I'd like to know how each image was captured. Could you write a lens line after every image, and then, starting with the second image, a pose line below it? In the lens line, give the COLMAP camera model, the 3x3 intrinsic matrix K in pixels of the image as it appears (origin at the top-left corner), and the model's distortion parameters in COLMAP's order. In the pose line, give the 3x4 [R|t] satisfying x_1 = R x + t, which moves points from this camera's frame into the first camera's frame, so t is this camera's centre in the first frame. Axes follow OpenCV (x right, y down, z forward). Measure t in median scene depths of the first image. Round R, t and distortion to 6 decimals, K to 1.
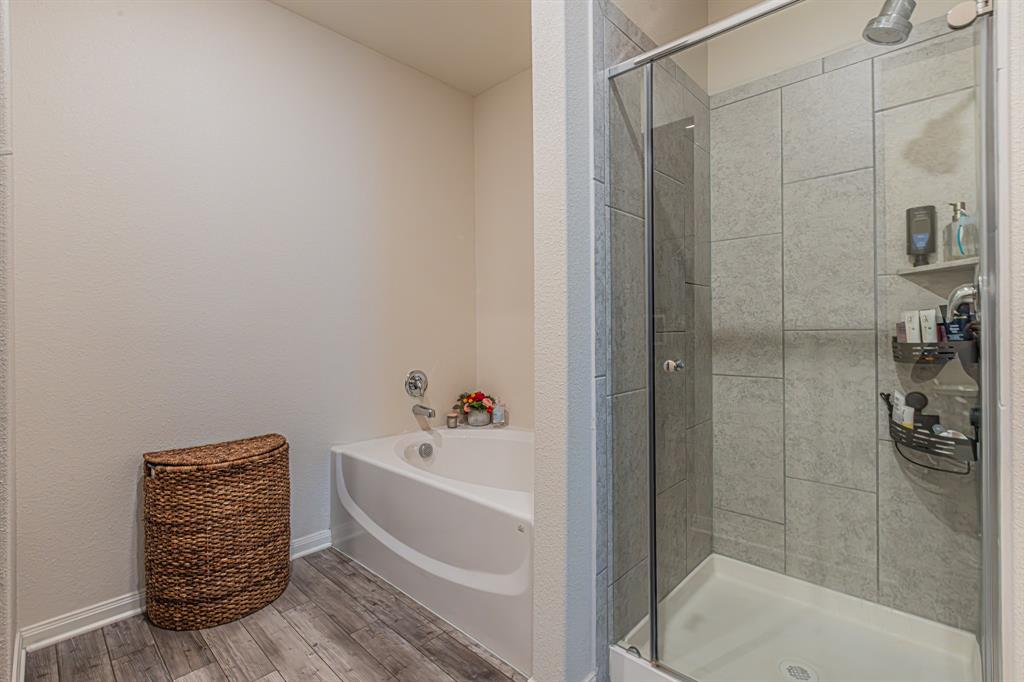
lens RADIAL K [[456.5, 0, 518.7], [0, 456.5, 343.5], [0, 0, 1]] dist [-0.001277, -0.001070]
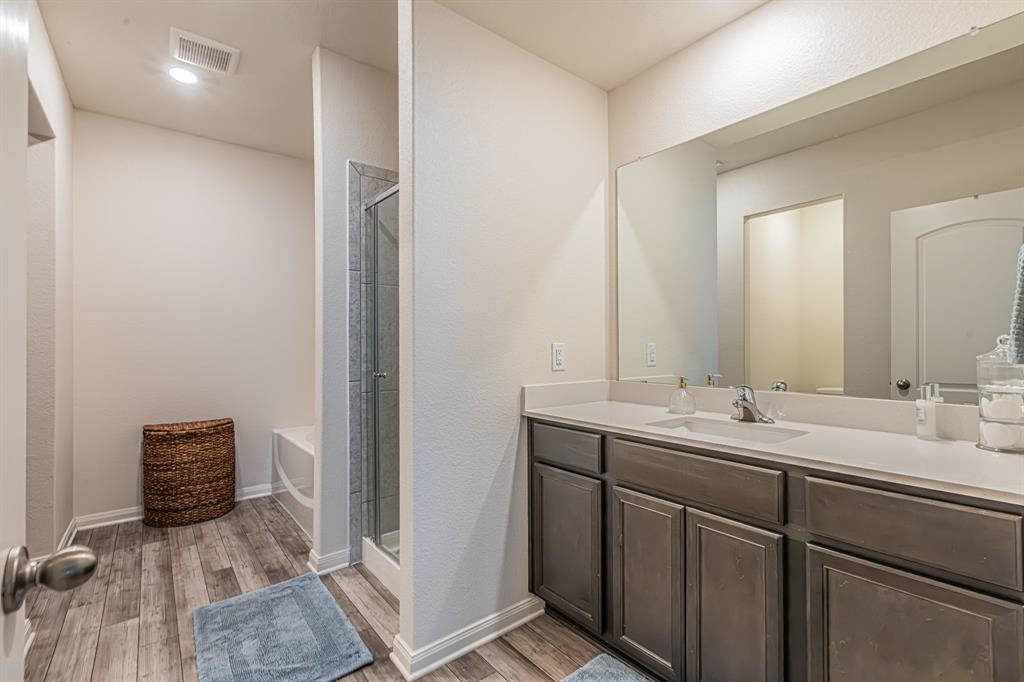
lens RADIAL K [[456.5, 0, 518.7], [0, 456.5, 343.5], [0, 0, 1]] dist [-0.001277, -0.001070]
pose [[0.990811, -0.006030, -0.135118, 0.859284], [0.004234, 0.999899, -0.013575, -0.038449], [0.135186, 0.012879, 0.990737, -0.542918]]
